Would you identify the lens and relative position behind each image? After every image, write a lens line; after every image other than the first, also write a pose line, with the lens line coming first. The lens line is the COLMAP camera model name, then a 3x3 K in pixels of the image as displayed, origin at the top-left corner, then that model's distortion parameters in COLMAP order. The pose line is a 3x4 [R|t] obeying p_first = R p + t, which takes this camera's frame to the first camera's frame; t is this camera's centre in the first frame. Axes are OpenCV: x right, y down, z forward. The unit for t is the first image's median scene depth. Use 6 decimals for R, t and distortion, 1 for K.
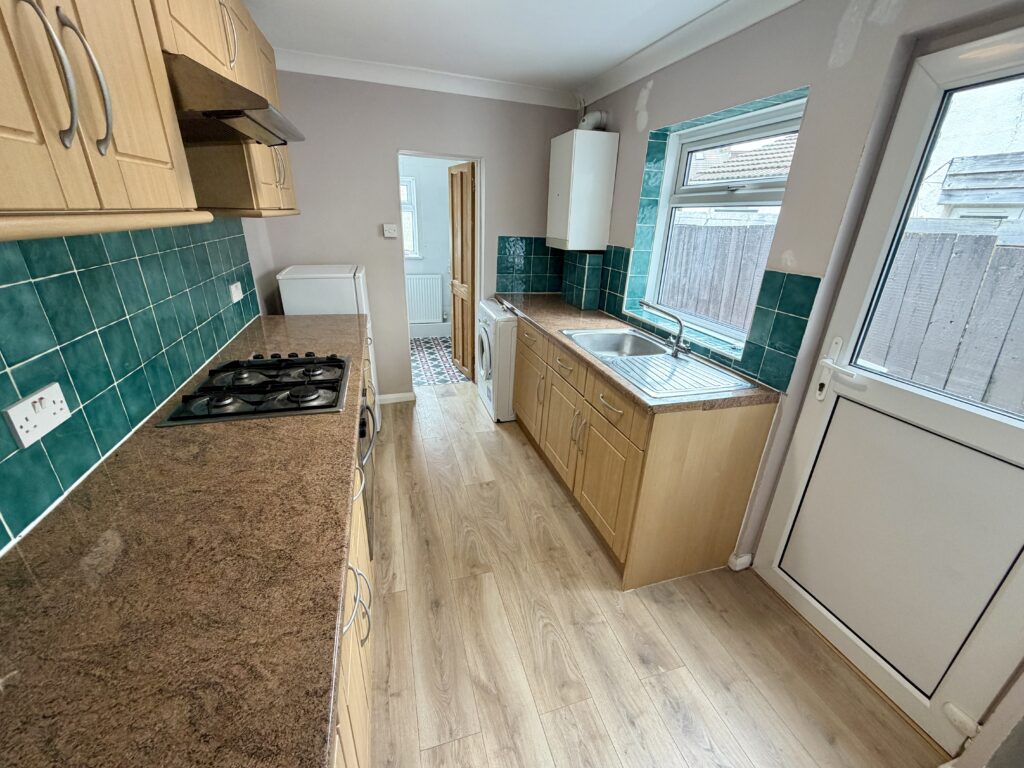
lens RADIAL K [[417.6, 0, 510.5], [0, 417.6, 382.2], [0, 0, 1]] dist [0.000056, -0.000205]
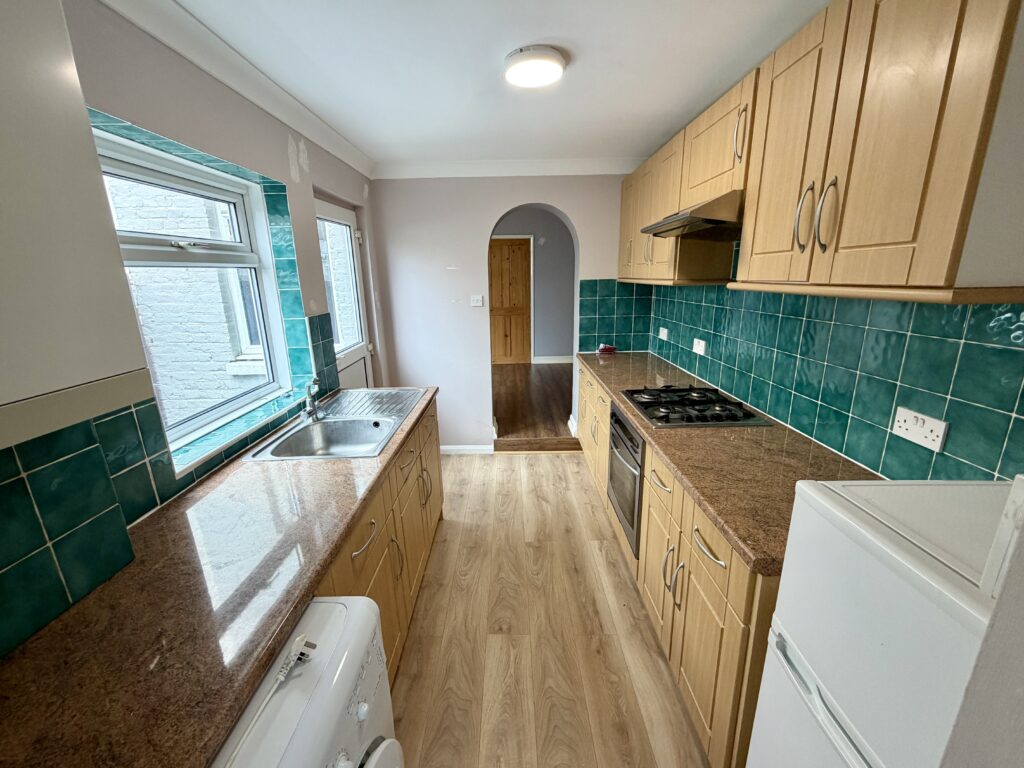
lens RADIAL K [[417.6, 0, 510.5], [0, 417.6, 382.2], [0, 0, 1]] dist [0.000056, -0.000205]
pose [[-0.956892, -0.086859, 0.277151, -0.182400], [0.096670, 0.804583, 0.585918, -0.404322], [-0.273883, 0.587453, -0.761503, 0.981883]]
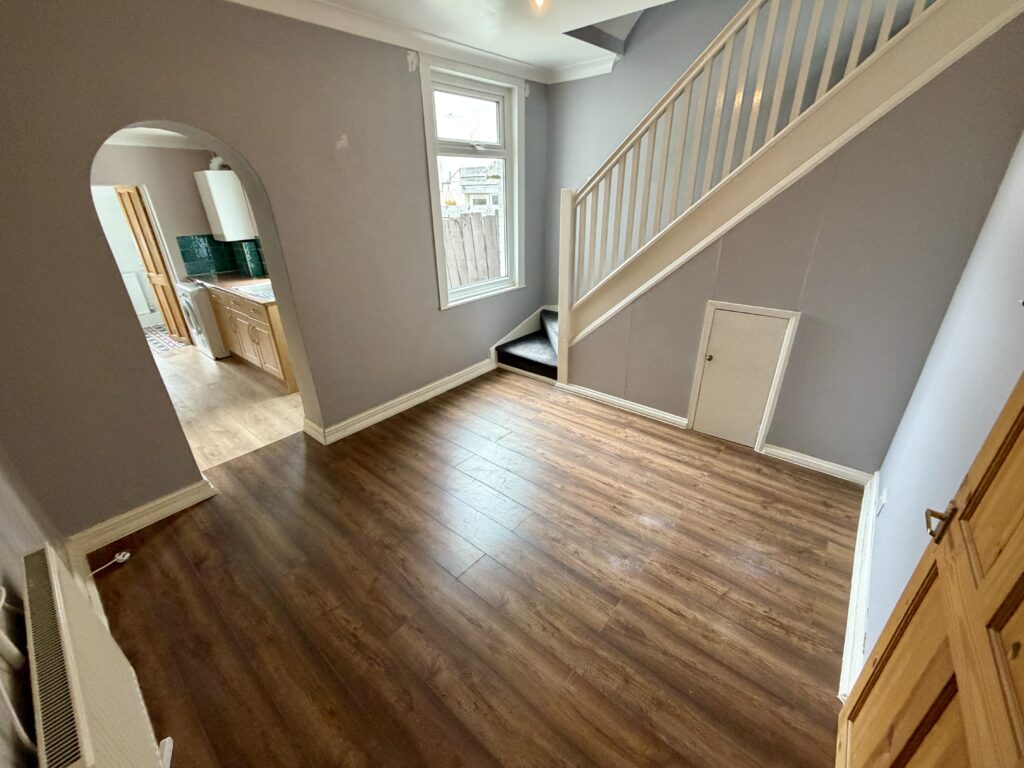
lens RADIAL K [[417.6, 0, 510.5], [0, 417.6, 382.2], [0, 0, 1]] dist [0.000056, -0.000205]
pose [[0.836766, -0.272285, 0.475063, 0.119418], [0.248836, 0.961927, 0.113039, 0.269580], [-0.487754, 0.023625, 0.872661, -0.843429]]
